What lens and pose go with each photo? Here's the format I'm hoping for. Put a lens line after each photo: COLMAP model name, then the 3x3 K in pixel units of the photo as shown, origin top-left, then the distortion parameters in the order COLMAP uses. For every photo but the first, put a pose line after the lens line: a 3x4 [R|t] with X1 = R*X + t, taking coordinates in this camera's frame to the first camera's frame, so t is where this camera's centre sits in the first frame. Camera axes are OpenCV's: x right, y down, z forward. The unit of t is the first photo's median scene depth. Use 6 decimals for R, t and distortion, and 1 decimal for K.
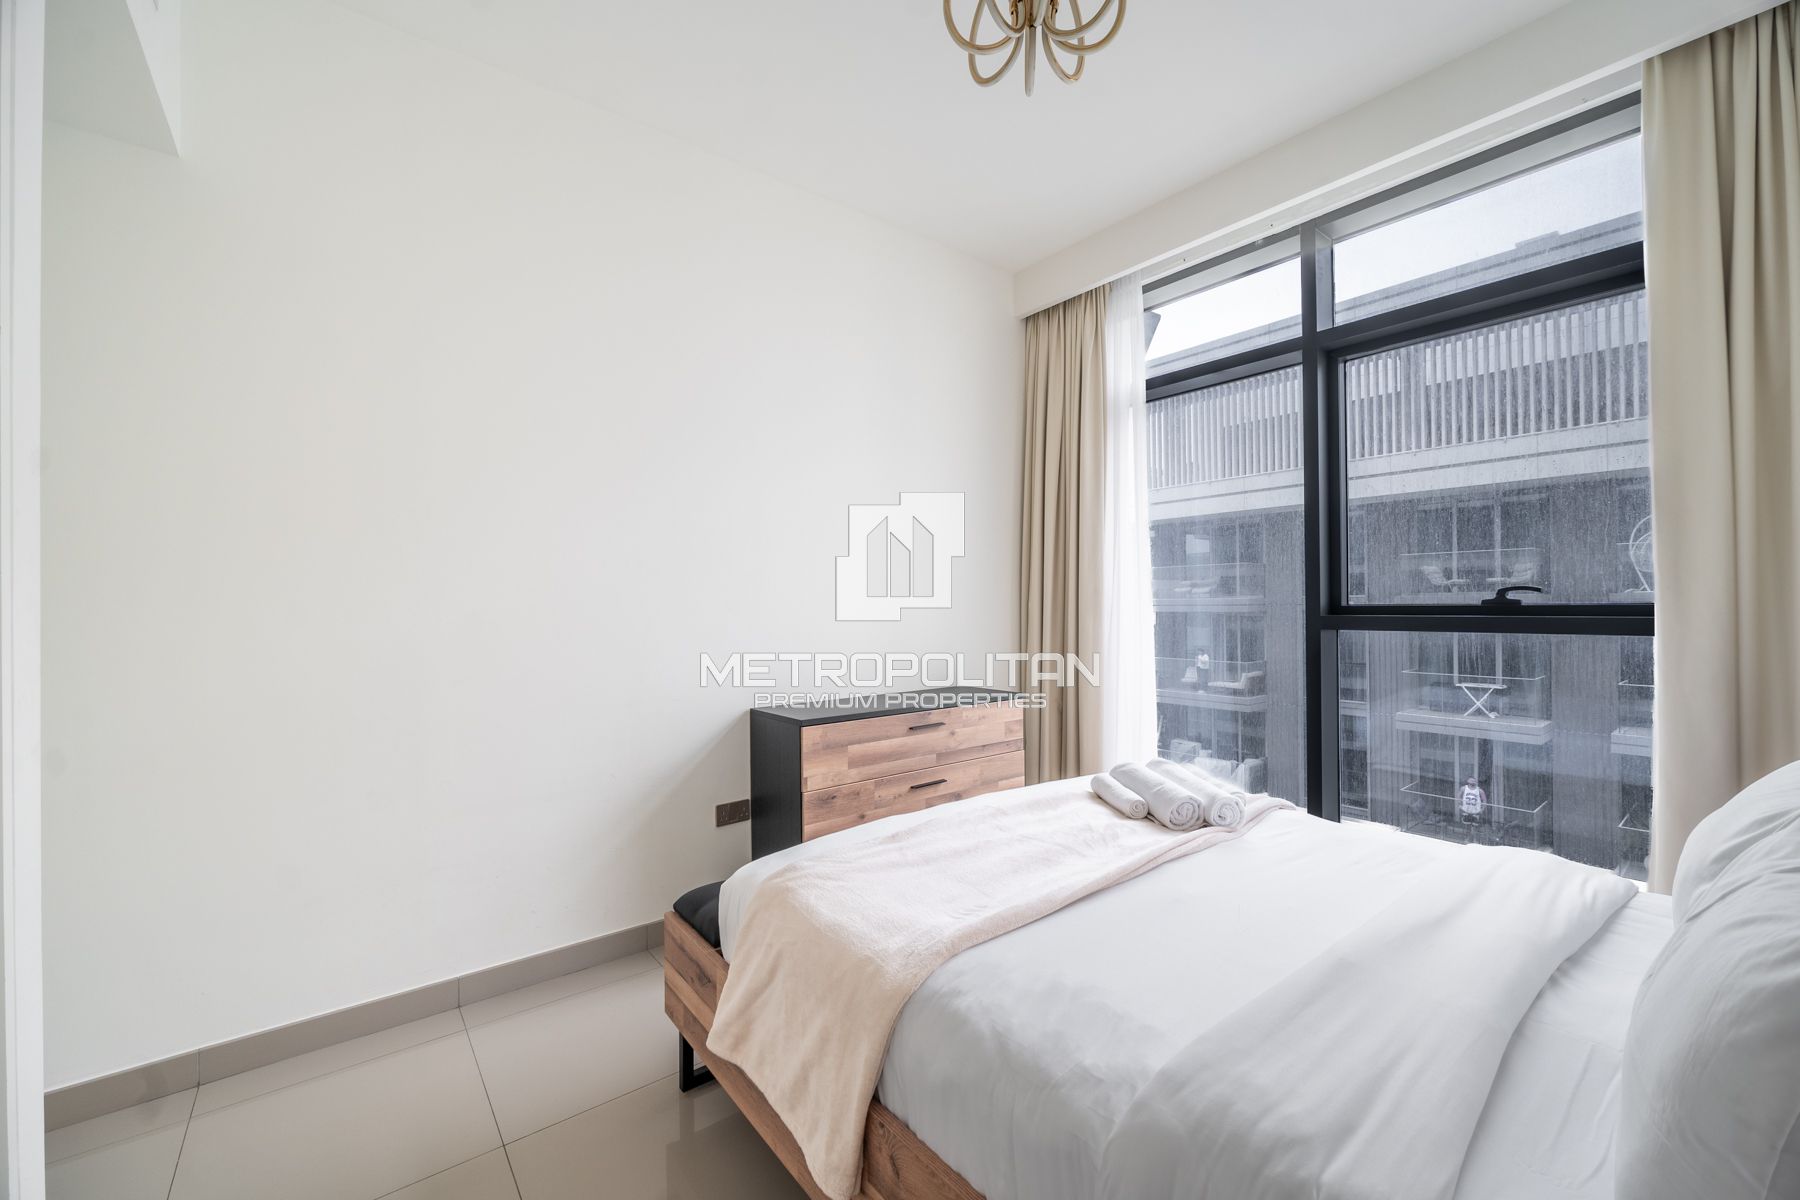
lens RADIAL K [[734.3, 0, 922.0], [0, 734.3, 603.5], [0, 0, 1]] dist [-0.002131, -0.000509]
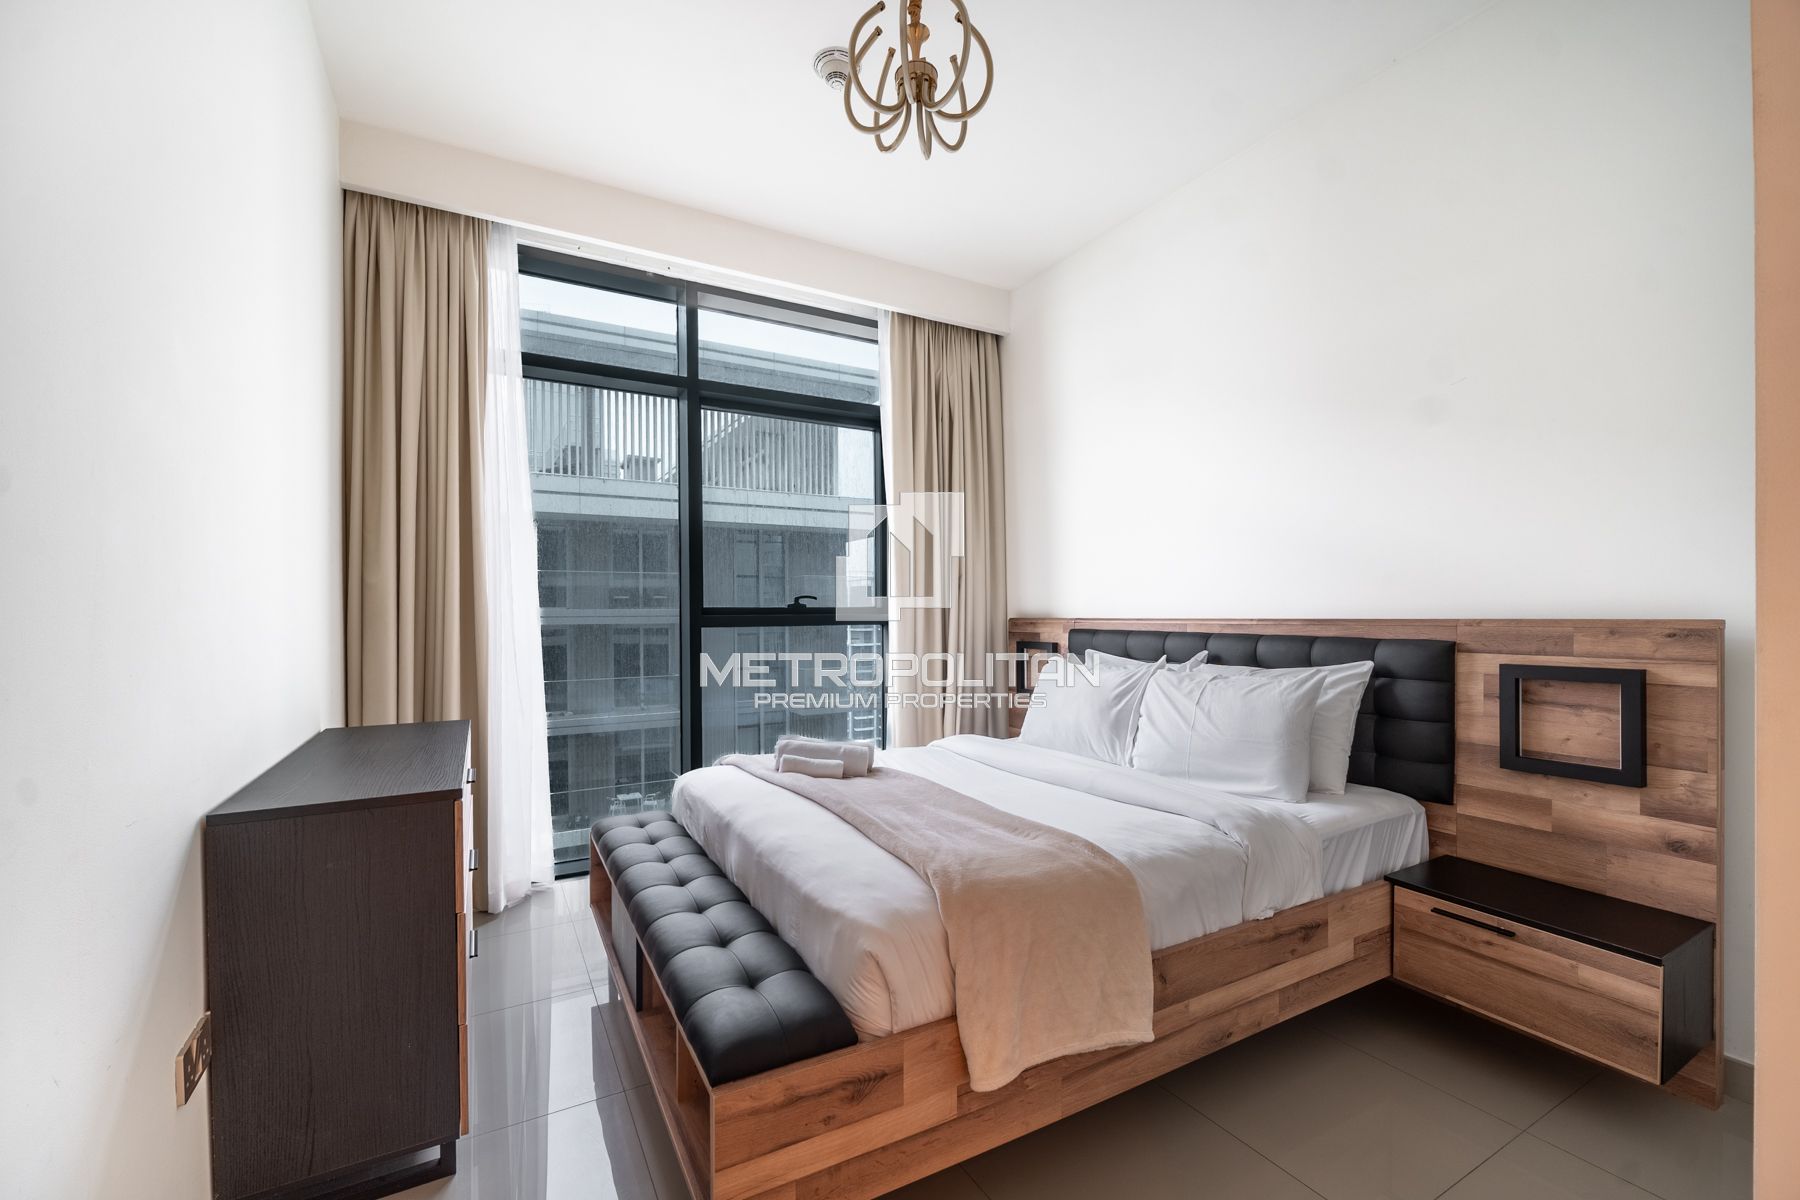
lens RADIAL K [[734.3, 0, 922.0], [0, 734.3, 603.5], [0, 0, 1]] dist [-0.002131, -0.000509]
pose [[0.155397, 0.019108, 0.987667, -0.569194], [0.004352, 0.999790, -0.020028, 0.021615], [-0.987843, 0.007411, 0.155281, 0.454735]]
